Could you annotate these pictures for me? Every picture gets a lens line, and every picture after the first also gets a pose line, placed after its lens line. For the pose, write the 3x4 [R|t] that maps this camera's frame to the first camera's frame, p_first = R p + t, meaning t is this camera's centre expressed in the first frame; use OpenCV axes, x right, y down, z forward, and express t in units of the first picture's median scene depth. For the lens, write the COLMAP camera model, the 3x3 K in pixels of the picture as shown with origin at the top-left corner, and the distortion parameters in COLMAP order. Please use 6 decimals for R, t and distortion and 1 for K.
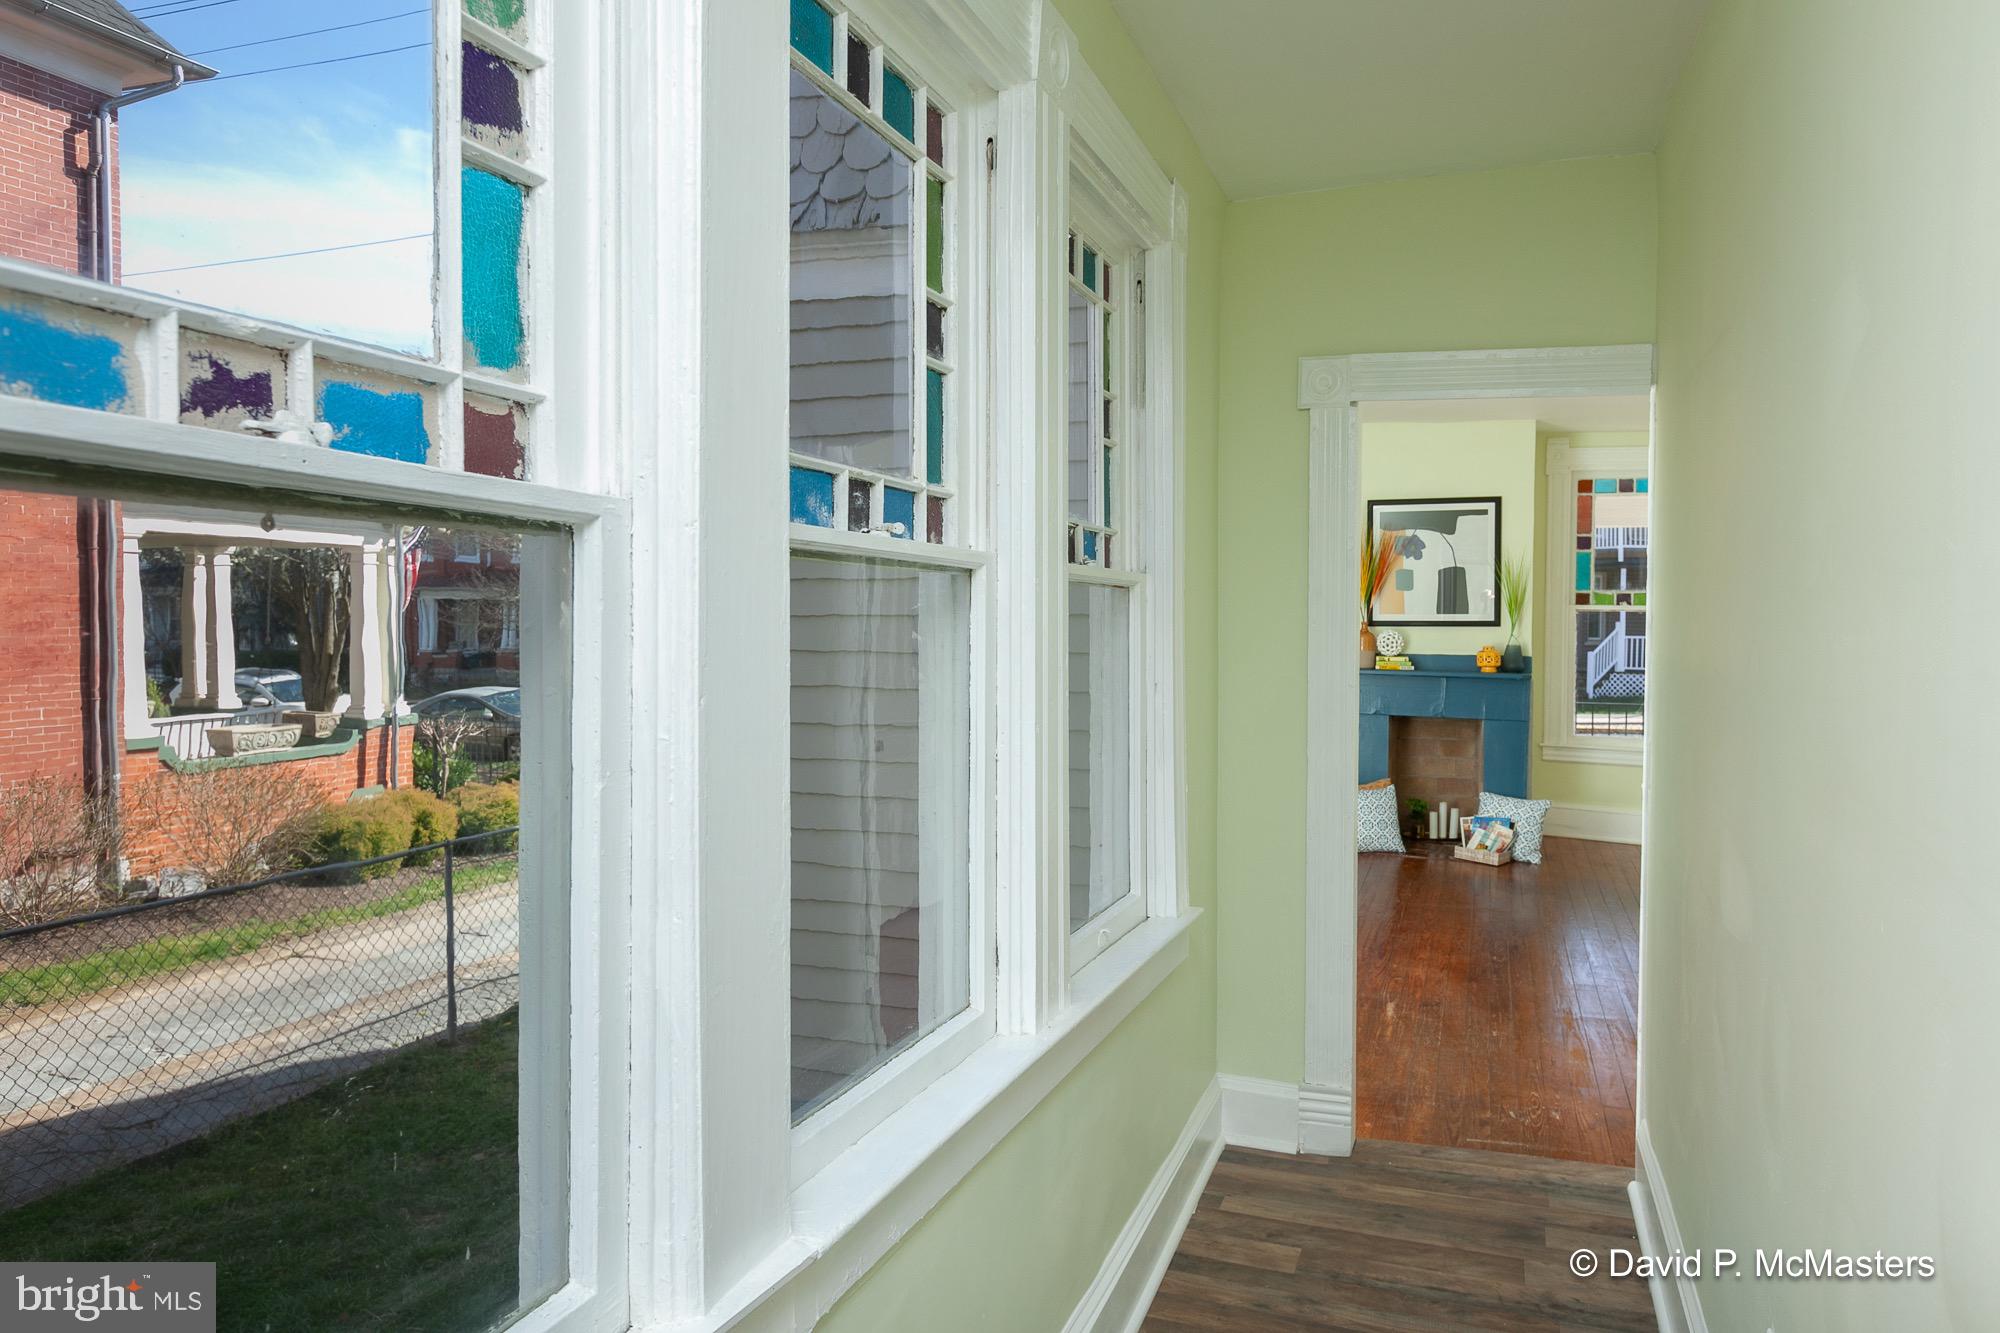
lens RADIAL K [[1330.2, 0, 1035.0], [0, 1330.2, 636.9], [0, 0, 1]] dist [-0.001597, -0.000615]
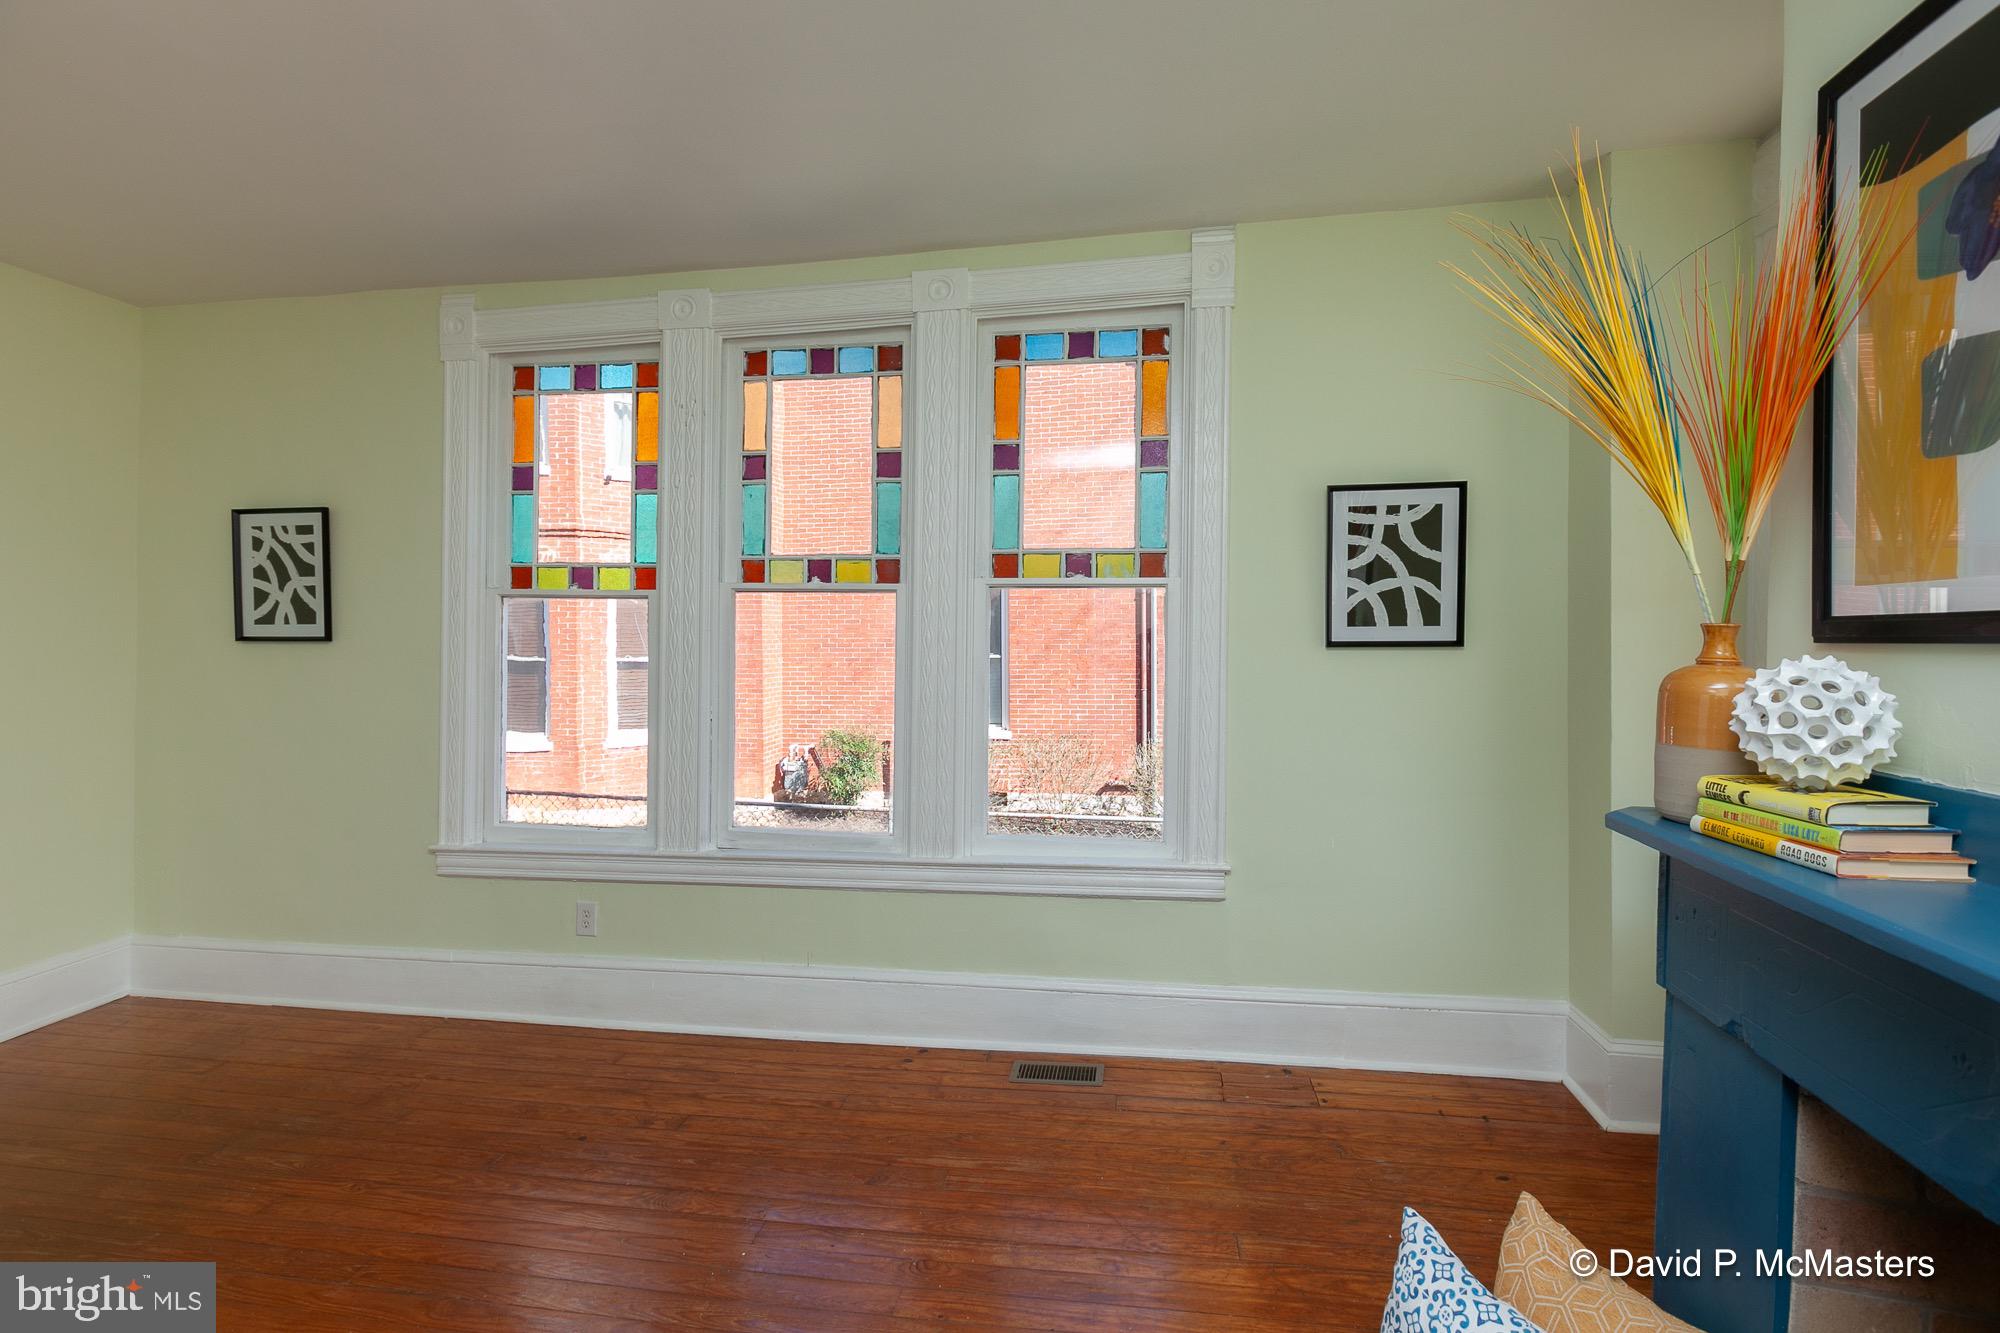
lens RADIAL K [[892.6, 0, 1008.4], [0, 892.6, 640.5], [0, 0, 1]] dist [0.000106, 0.000144]
pose [[0.171568, -0.001051, -0.985172, 0.383128], [-0.020271, 0.999784, -0.004597, -0.004959], [0.984964, 0.020759, 0.171509, 0.855448]]
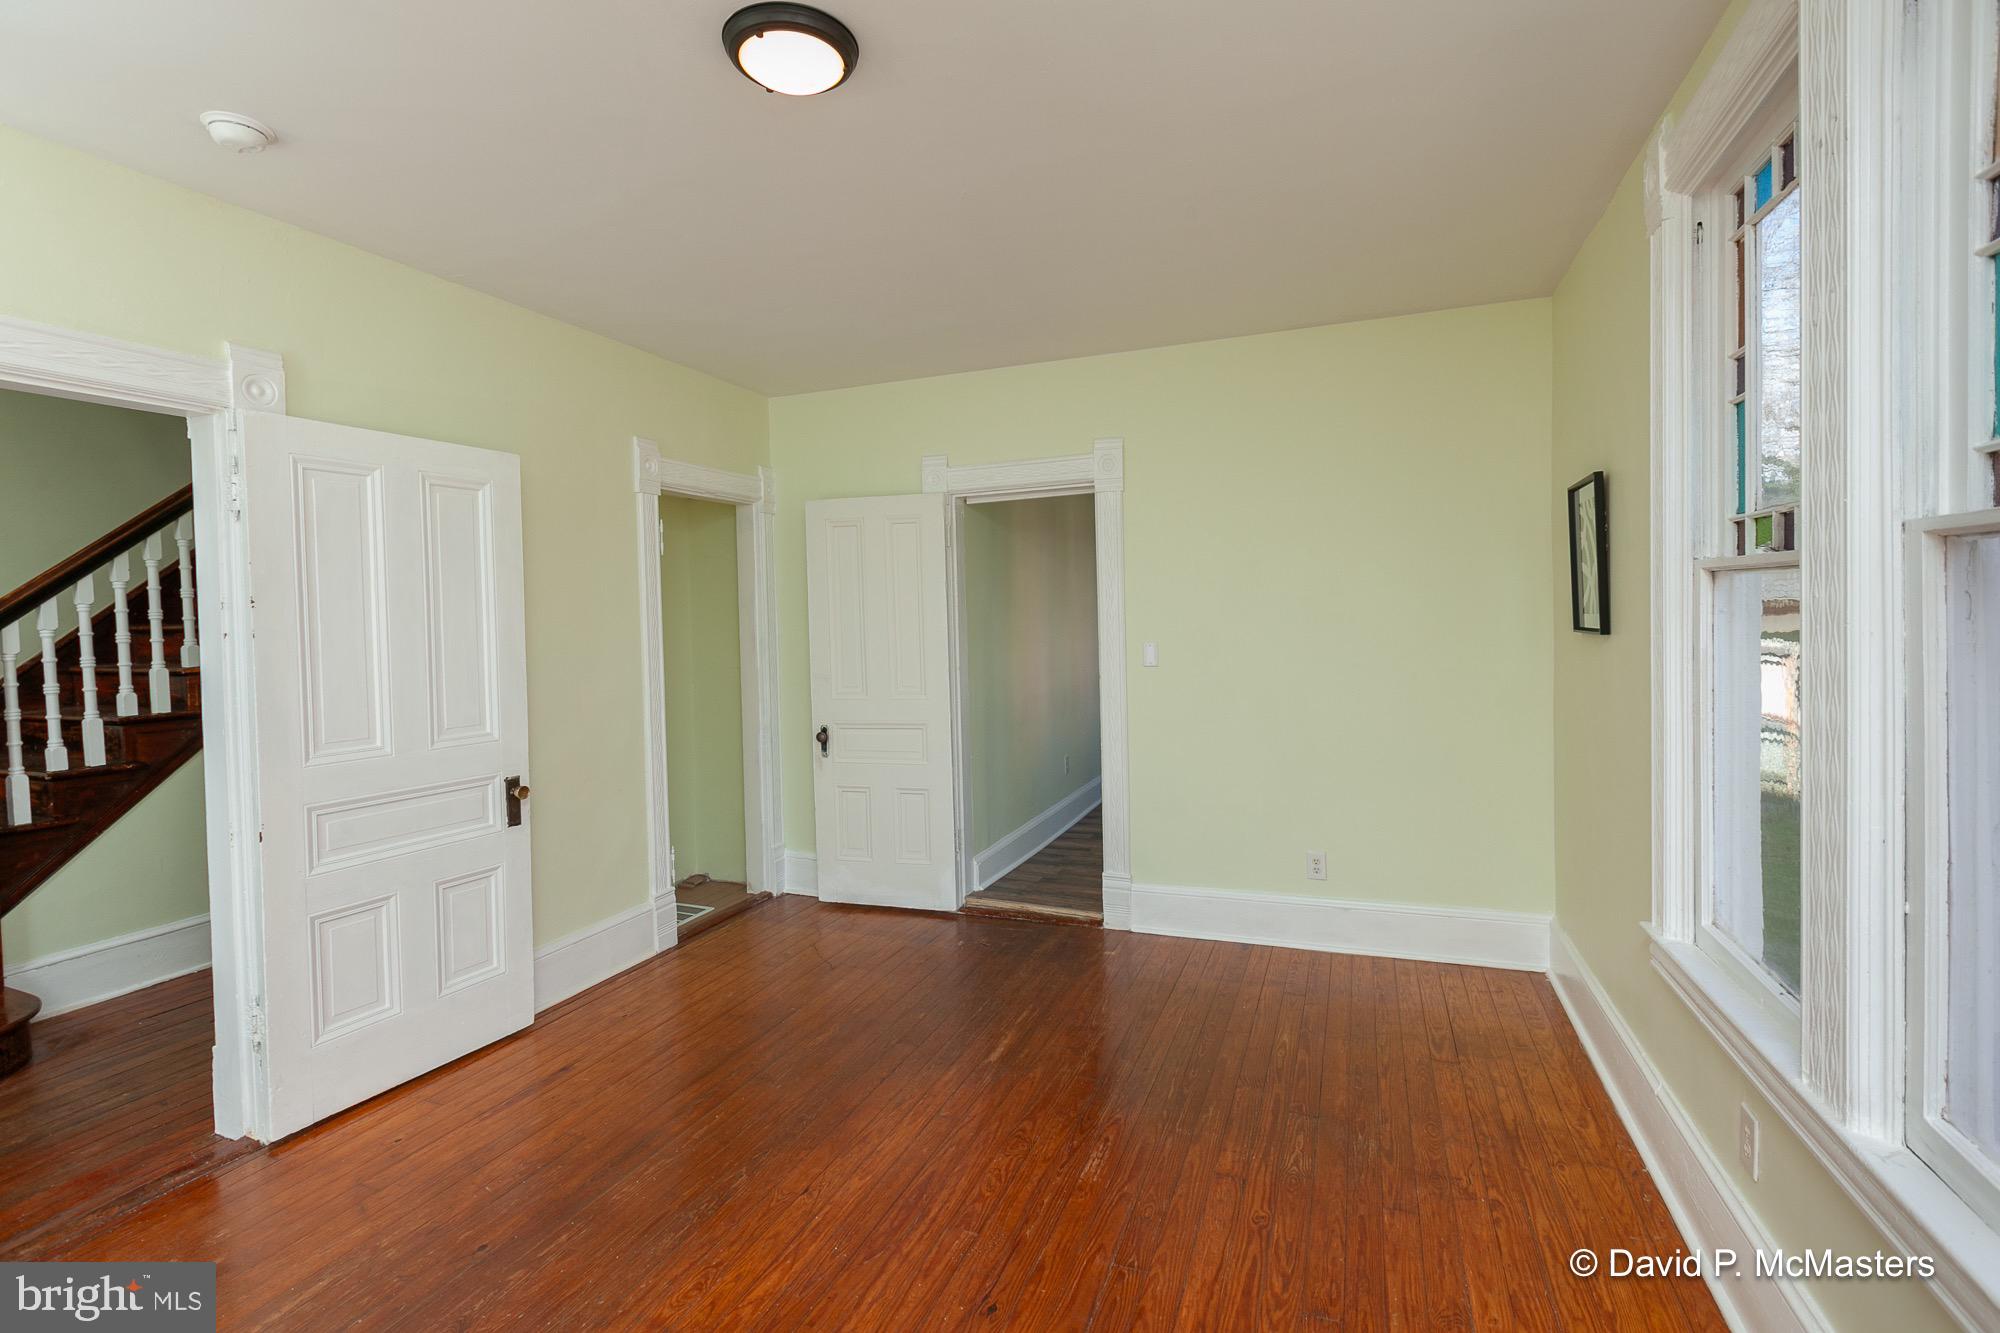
lens RADIAL K [[905.8, 0, 997.1], [0, 905.8, 623.9], [0, 0, 1]] dist [-0.003700, -0.000795]
pose [[-0.998365, 0.006106, 0.056828, 0.138994], [0.007748, 0.999557, 0.028722, -0.014772], [-0.056627, 0.029116, -0.997971, 0.968755]]
